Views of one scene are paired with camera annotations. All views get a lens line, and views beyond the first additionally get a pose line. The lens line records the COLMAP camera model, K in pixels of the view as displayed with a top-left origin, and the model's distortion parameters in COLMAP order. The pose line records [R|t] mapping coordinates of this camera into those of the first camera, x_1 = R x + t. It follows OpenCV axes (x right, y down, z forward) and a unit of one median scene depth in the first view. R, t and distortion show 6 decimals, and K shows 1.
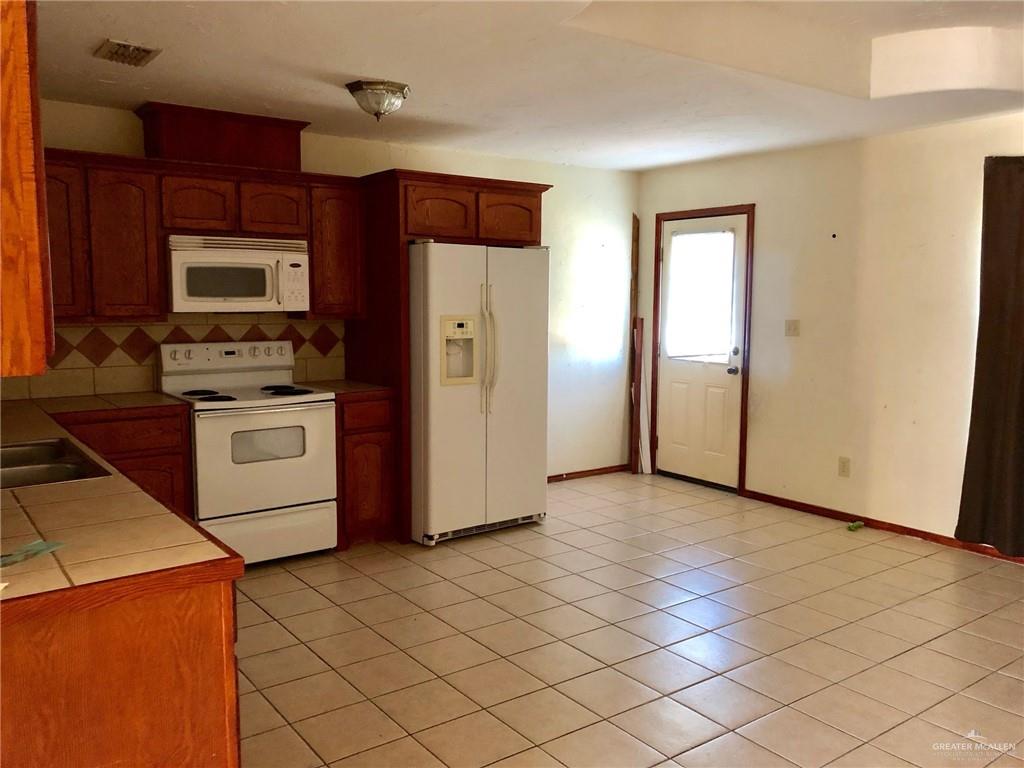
lens RADIAL K [[834.9, 0, 512.0], [0, 834.9, 384.0], [0, 0, 1]] dist [0.070513, -0.111291]
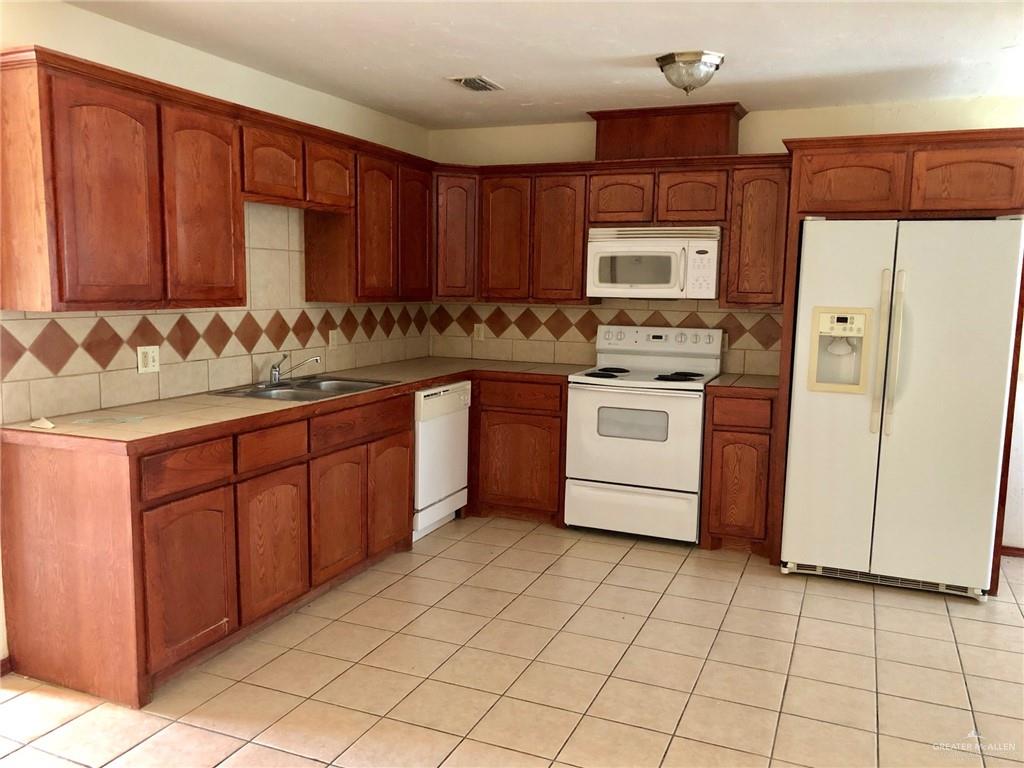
lens RADIAL K [[834.9, 0, 512.0], [0, 834.9, 384.0], [0, 0, 1]] dist [0.070513, -0.111291]
pose [[0.511877, 0.108781, -0.852144, 0.484807], [-0.108267, 0.992210, 0.061626, -0.023844], [0.852209, 0.060714, 0.519667, 0.303744]]
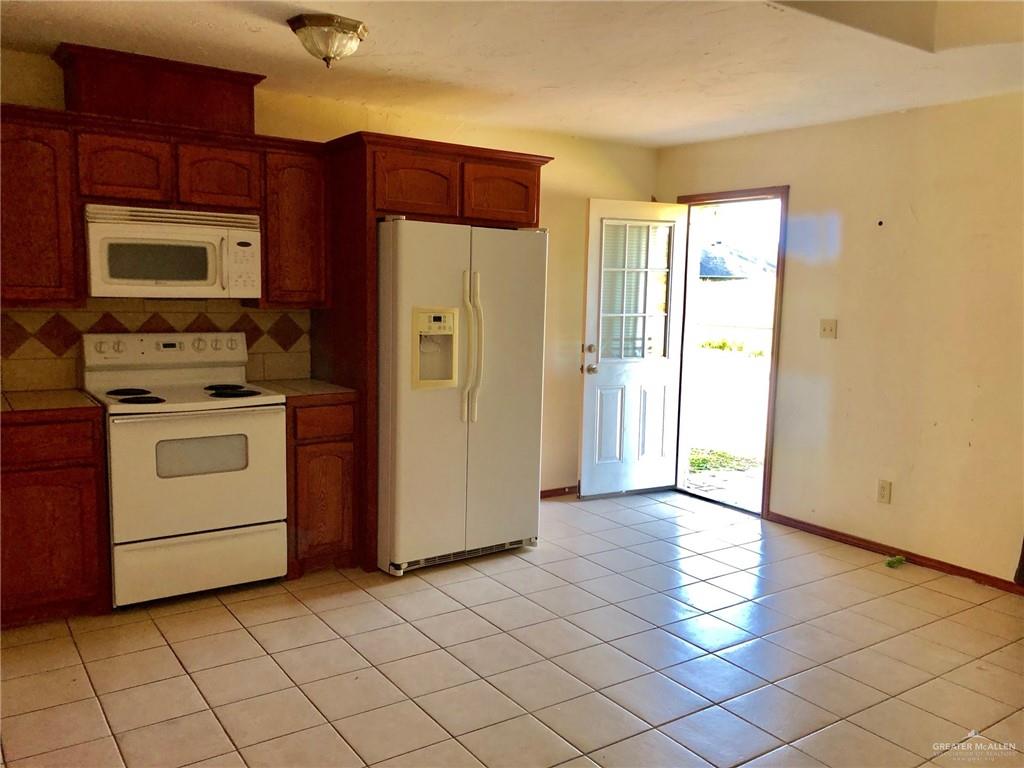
lens RADIAL K [[836.7, 0, 528.0], [0, 836.7, 390.2], [0, 0, 1]] dist [0.010546, 0.007892]
pose [[0.999575, 0.022944, -0.017994, 0.047855], [-0.022627, 0.999589, 0.017599, -0.014901], [0.018390, -0.017184, 0.999683, 0.153202]]
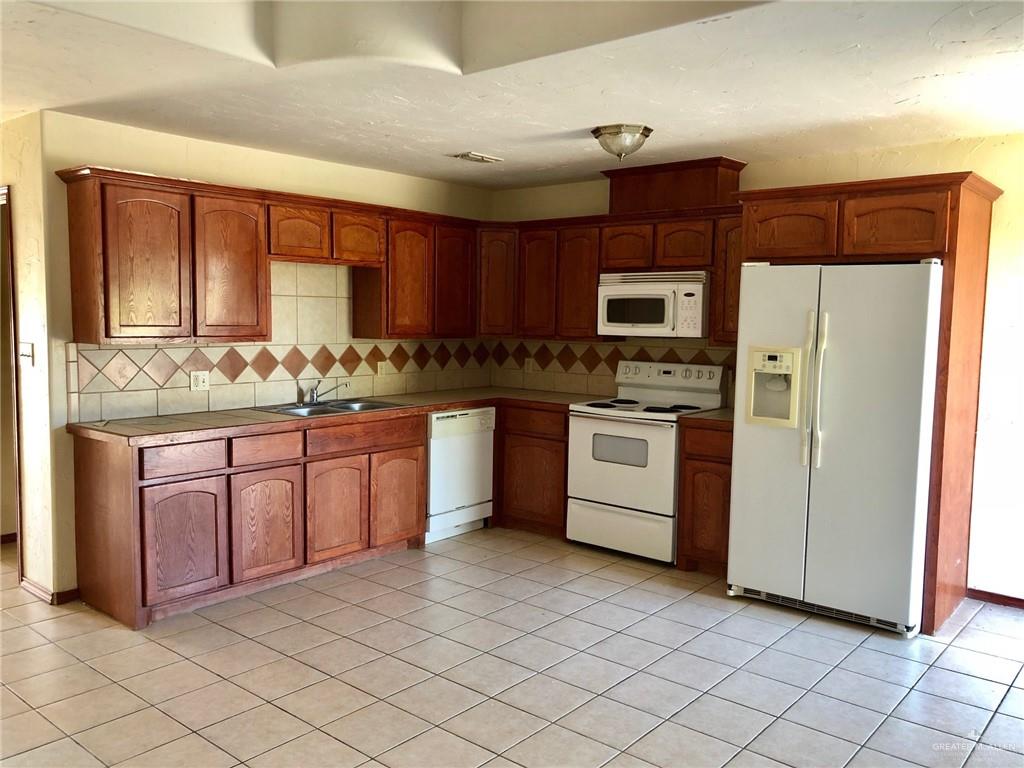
lens RADIAL K [[834.9, 0, 512.0], [0, 834.9, 384.0], [0, 0, 1]] dist [0.070513, -0.111291]
pose [[0.233949, 0.080887, -0.968878, 0.733194], [-0.119013, 0.991421, 0.054031, -0.058740], [0.964937, 0.102669, 0.241569, 0.531793]]
